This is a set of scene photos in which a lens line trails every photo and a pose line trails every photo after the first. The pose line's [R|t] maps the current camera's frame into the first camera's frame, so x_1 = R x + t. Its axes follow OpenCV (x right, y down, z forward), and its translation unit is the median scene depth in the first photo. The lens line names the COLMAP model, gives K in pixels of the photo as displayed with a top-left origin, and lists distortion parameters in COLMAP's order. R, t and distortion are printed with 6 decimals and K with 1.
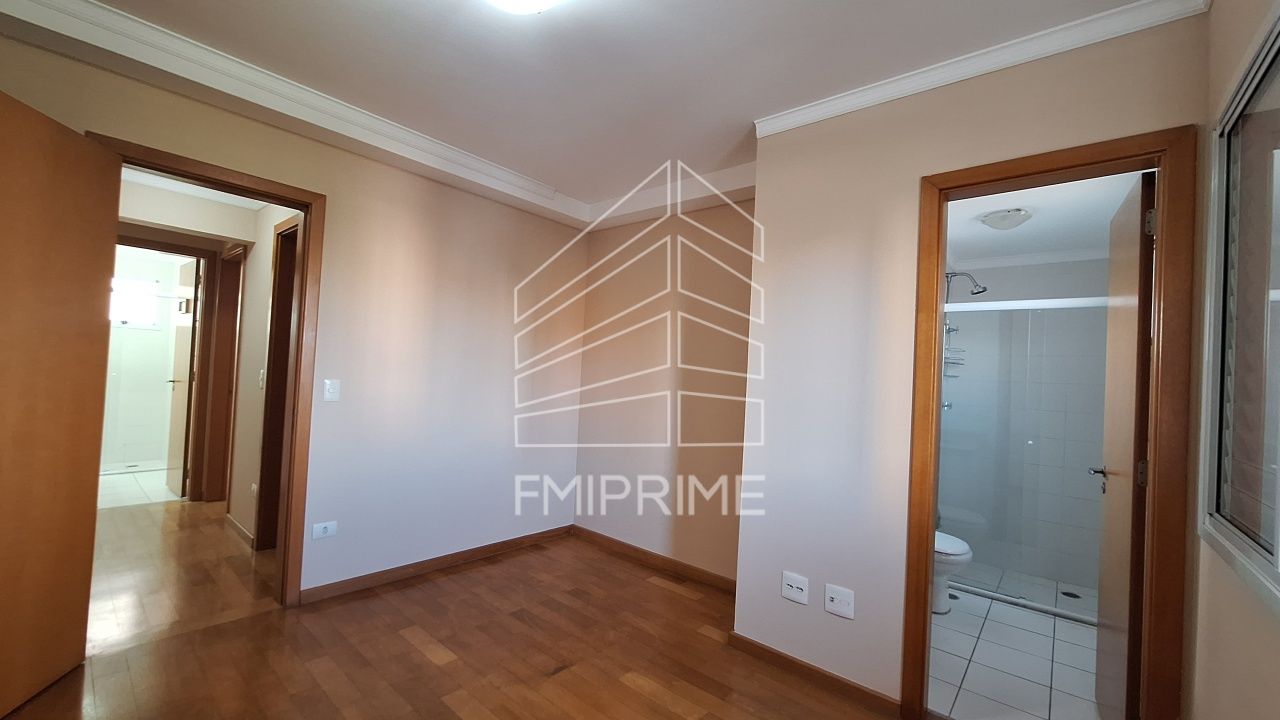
lens RADIAL K [[507.8, 0, 633.3], [0, 507.8, 362.8], [0, 0, 1]] dist [0.000456, 0.000020]
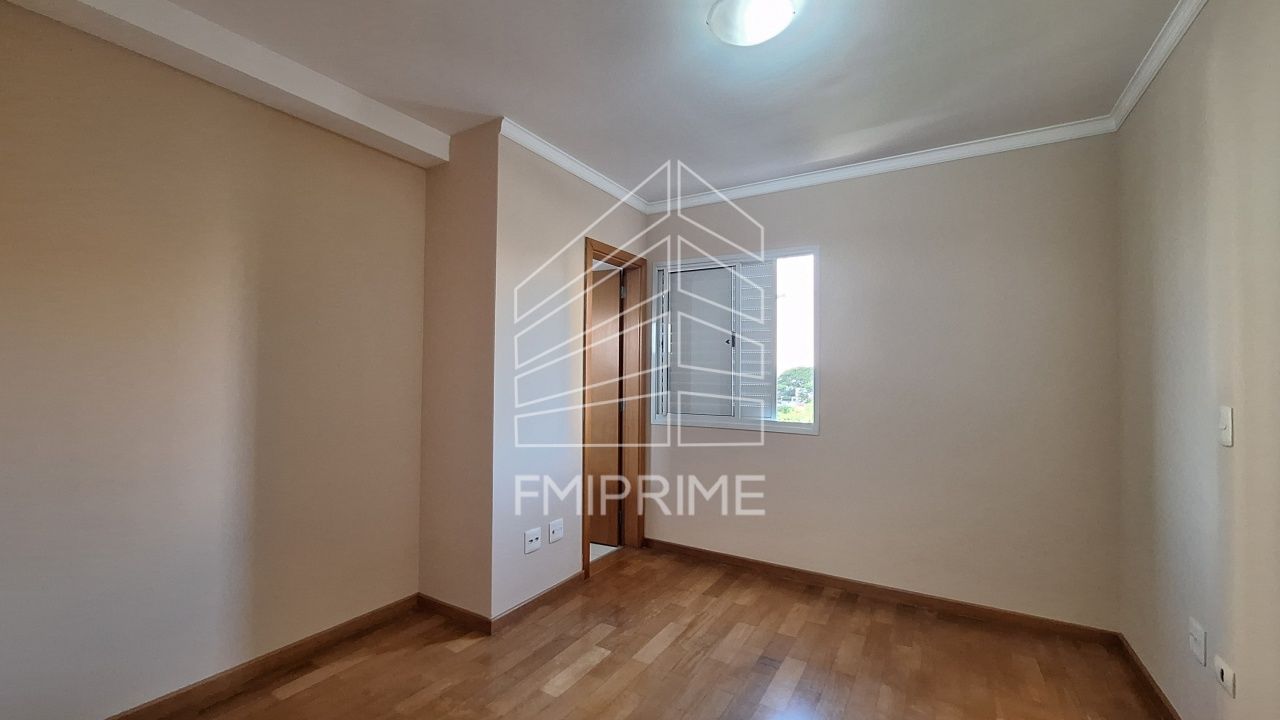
lens RADIAL K [[507.8, 0, 633.3], [0, 507.8, 362.8], [0, 0, 1]] dist [0.000456, 0.000020]
pose [[-0.159284, -0.030464, 0.986763, -0.933611], [-0.035757, 0.999046, 0.025072, -0.019672], [-0.986585, -0.031290, -0.160221, 1.006822]]
